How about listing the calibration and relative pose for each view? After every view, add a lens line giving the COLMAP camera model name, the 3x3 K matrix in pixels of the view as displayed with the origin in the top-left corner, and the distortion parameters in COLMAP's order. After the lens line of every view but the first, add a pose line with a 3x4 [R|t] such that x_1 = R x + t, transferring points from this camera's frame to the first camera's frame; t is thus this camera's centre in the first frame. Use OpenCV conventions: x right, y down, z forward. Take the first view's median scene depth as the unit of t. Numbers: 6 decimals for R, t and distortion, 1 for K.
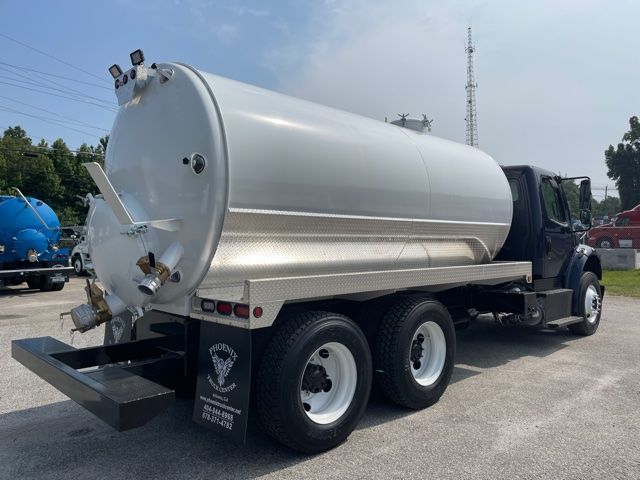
lens RADIAL K [[484.6, 0, 319.0], [0, 484.6, 244.1], [0, 0, 1]] dist [0.050421, -0.071116]
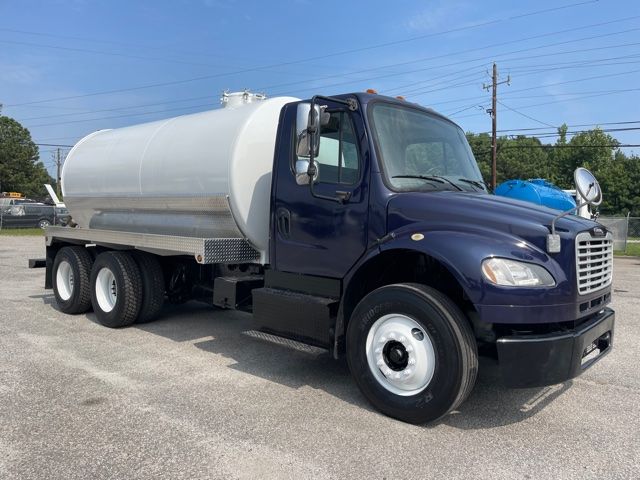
lens RADIAL K [[484.6, 0, 325.0], [0, 484.6, 238.9], [0, 0, 1]] dist [0.050421, -0.071116]
pose [[0.092840, 0.050594, -0.994395, 1.217832], [-0.026624, 0.998477, 0.048316, -0.008498], [0.995325, 0.021989, 0.094046, 1.079658]]
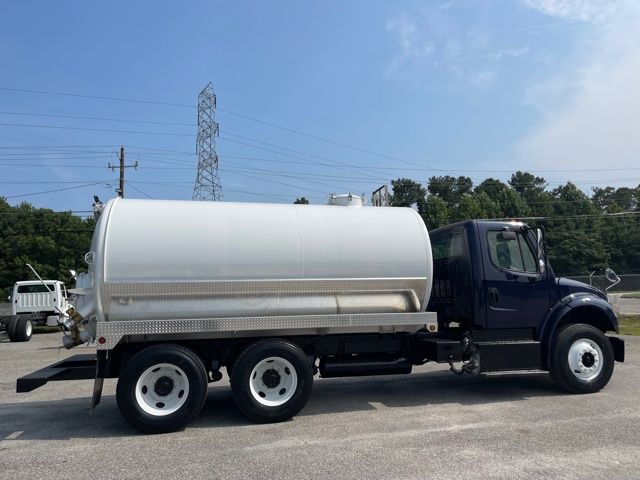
lens RADIAL K [[484.6, 0, 322.4], [0, 484.6, 242.5], [0, 0, 1]] dist [0.050421, -0.071116]
pose [[0.857267, -0.067381, -0.510443, 0.746544], [0.015919, 0.994394, -0.104531, -0.008340], [0.514625, 0.081486, 0.853534, -0.067633]]
